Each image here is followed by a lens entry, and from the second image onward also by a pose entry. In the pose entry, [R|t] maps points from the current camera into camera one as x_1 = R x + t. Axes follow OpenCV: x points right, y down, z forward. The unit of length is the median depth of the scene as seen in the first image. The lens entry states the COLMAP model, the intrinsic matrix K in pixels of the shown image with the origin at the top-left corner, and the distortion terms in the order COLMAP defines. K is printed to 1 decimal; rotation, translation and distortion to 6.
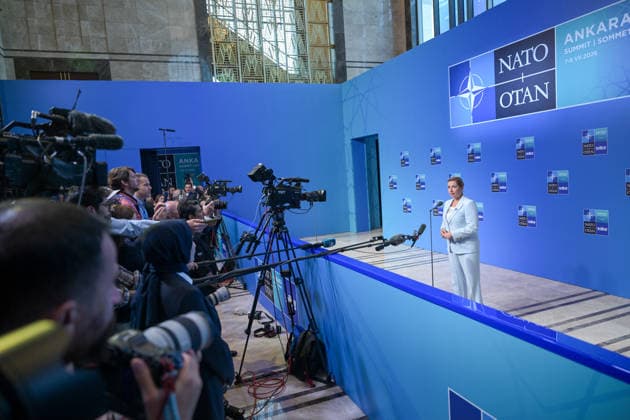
lens RADIAL K [[455.4, 0, 315.0], [0, 455.4, 210.0], [0, 0, 1]] dist [-0.002677, 0.000054]
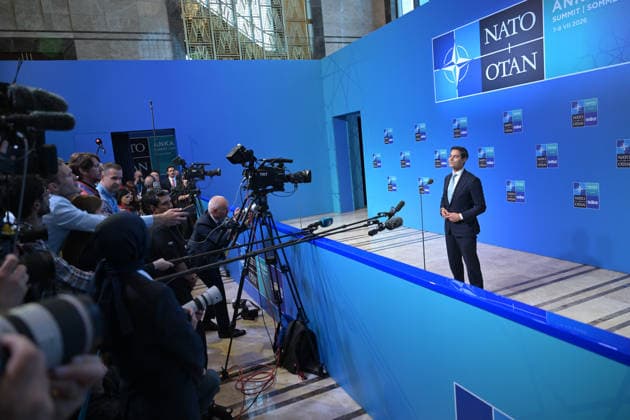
lens RADIAL K [[455.4, 0, 315.0], [0, 455.4, 210.0], [0, 0, 1]] dist [-0.002677, 0.000054]
pose [[0.998653, -0.031672, 0.041098, -0.005228], [0.029868, 0.998594, 0.043789, -0.002225], [-0.042427, -0.042502, 0.998195, 0.036700]]
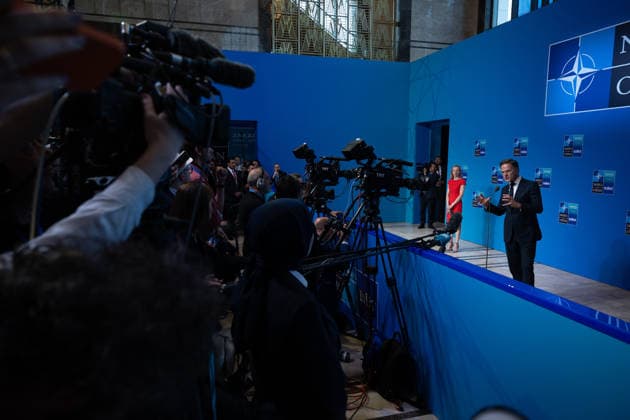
lens RADIAL K [[440.3, 0, 298.4], [0, 440.3, 215.1], [0, 0, 1]] dist [0.003163, -0.000054]
pose [[0.991331, 0.083502, -0.101444, -0.076256], [-0.078167, 0.995395, 0.055482, 0.000503], [0.105610, -0.047072, 0.993293, 0.102628]]
